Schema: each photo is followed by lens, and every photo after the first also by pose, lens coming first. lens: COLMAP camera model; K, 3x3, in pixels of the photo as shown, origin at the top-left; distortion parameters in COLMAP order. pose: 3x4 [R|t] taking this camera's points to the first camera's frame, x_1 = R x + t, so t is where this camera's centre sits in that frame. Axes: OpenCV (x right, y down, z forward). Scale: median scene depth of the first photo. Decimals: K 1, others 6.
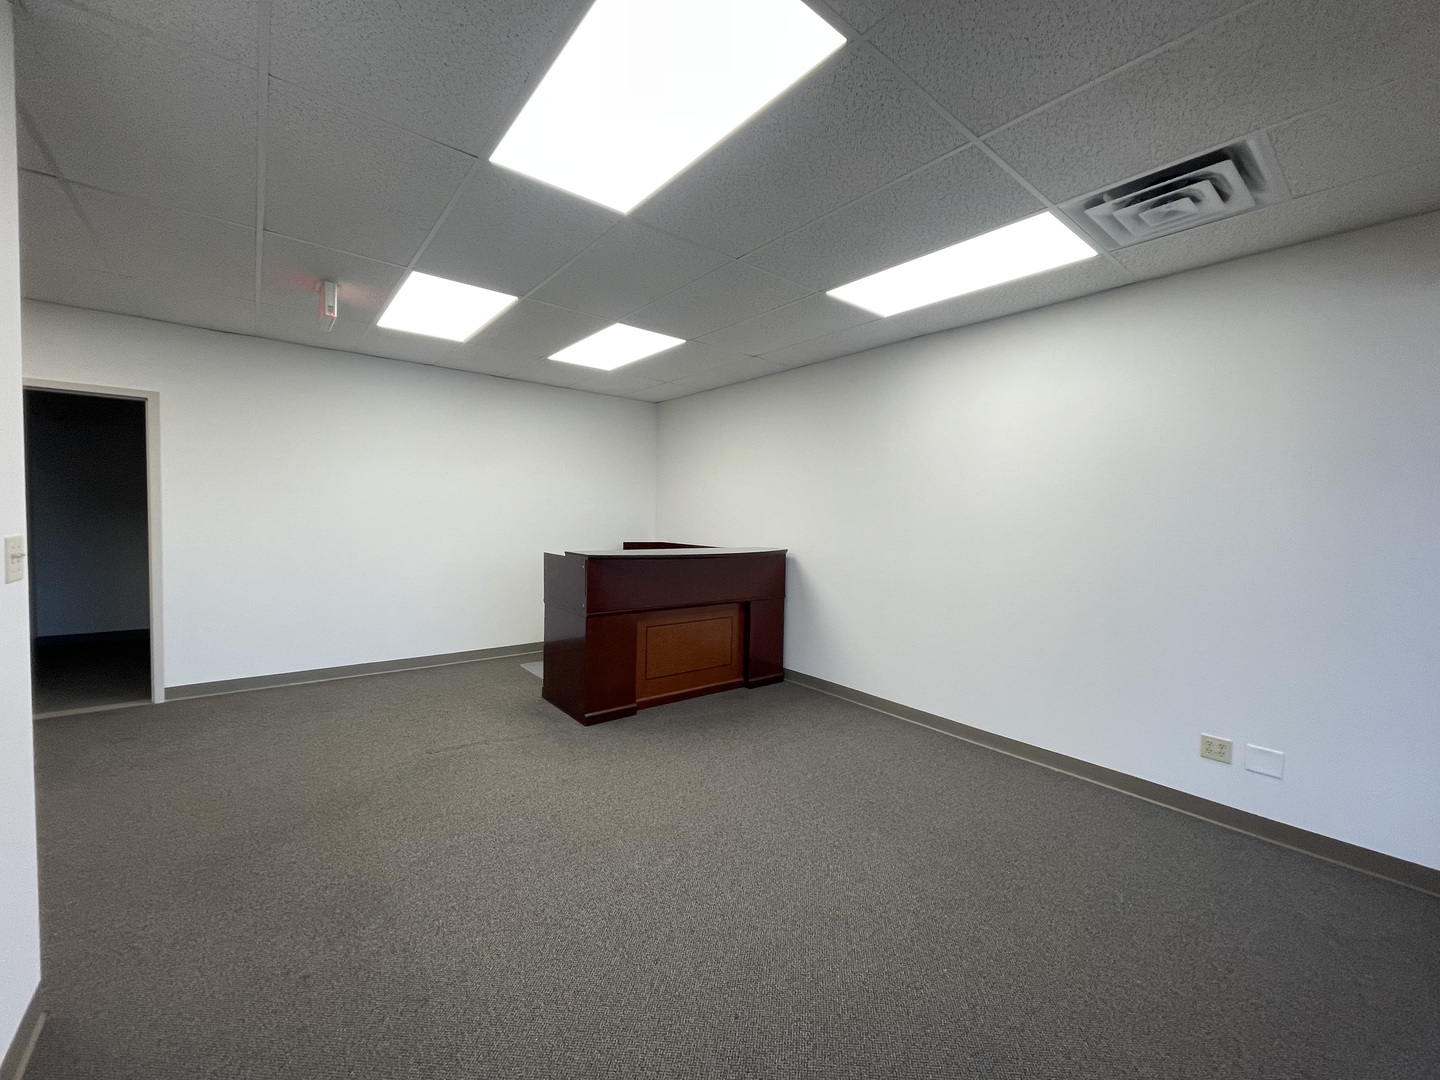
lens RADIAL K [[577.1, 0, 720.9], [0, 577.1, 534.9], [0, 0, 1]] dist [0.002857, 0.000139]
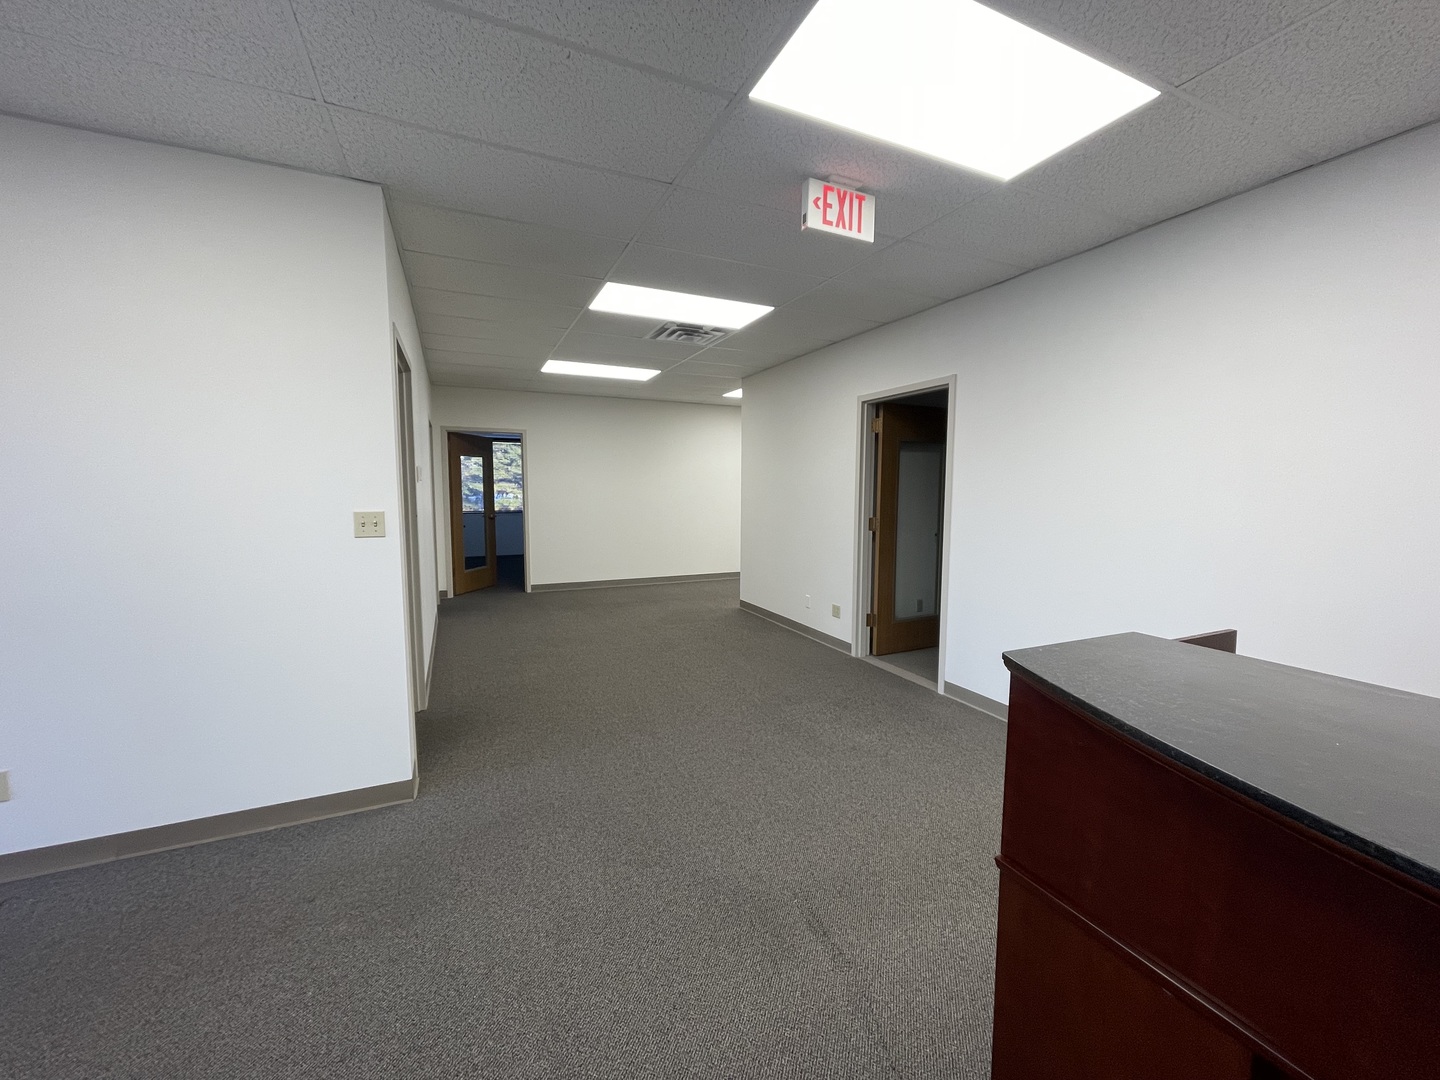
lens RADIAL K [[577.1, 0, 720.9], [0, 577.1, 541.1], [0, 0, 1]] dist [0.002857, 0.000139]
pose [[-0.258680, 0.067243, -0.963620, 0.062933], [-0.032179, 0.996421, 0.078170, -0.033579], [0.965427, 0.051229, -0.255590, 0.861517]]
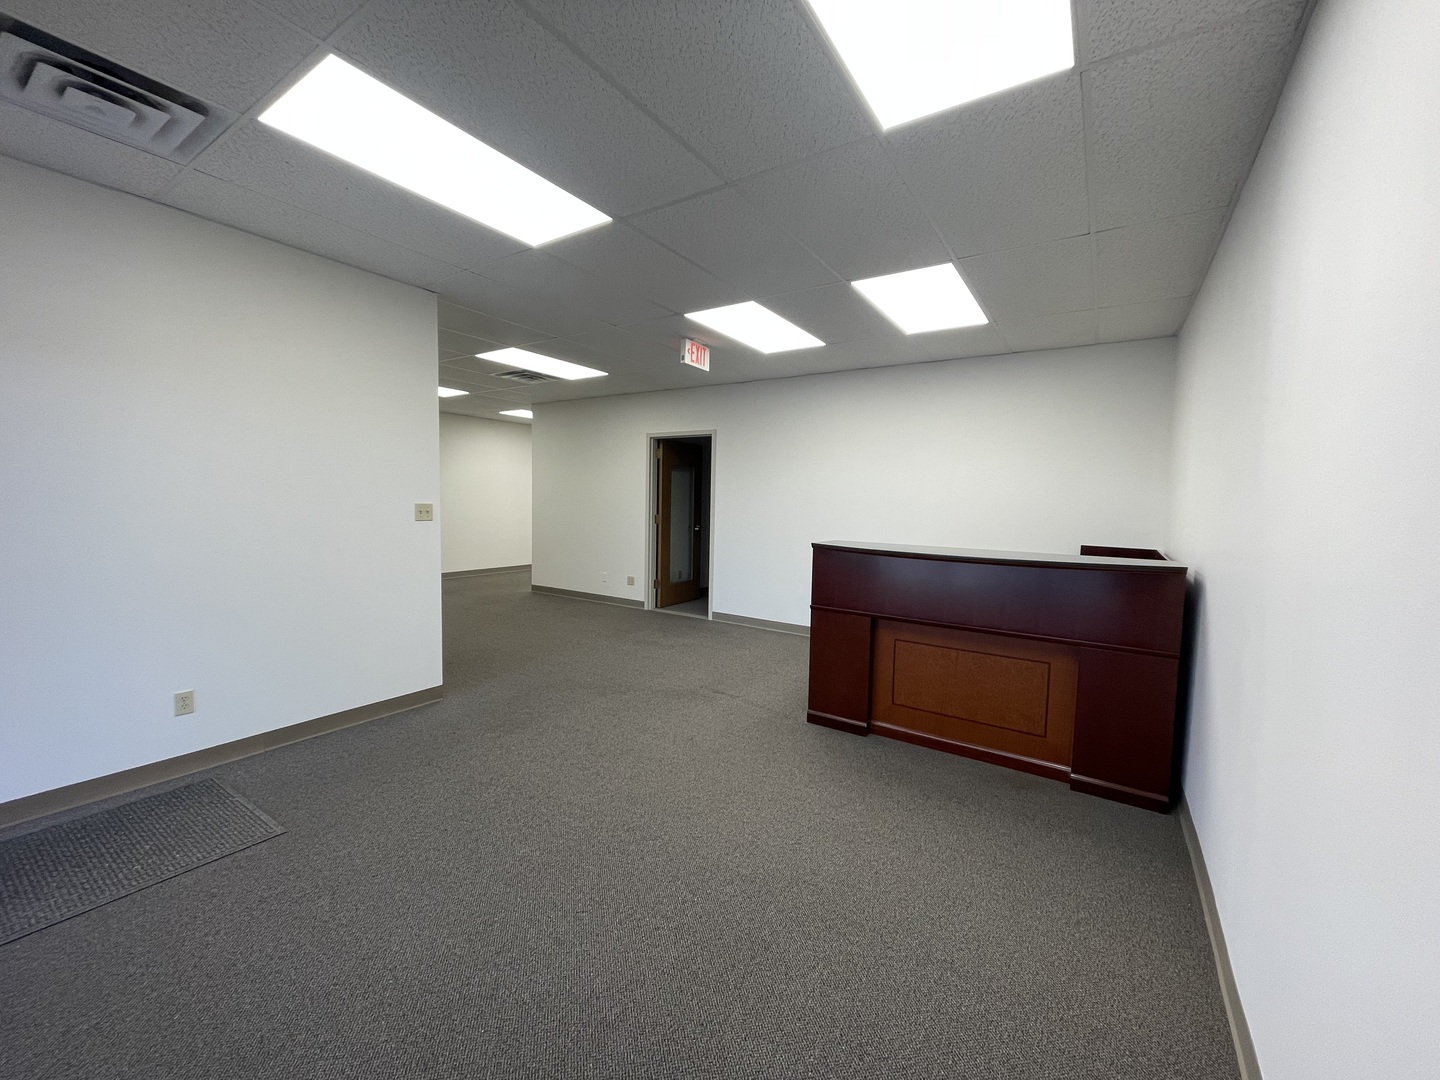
lens RADIAL K [[577.1, 0, 719.5], [0, 577.1, 547.1], [0, 0, 1]] dist [0.002857, 0.000139]
pose [[0.291219, 0.063999, -0.954513, 0.580593], [-0.041538, 0.997665, 0.054219, -0.005439], [0.955754, 0.023859, 0.293197, 0.530431]]
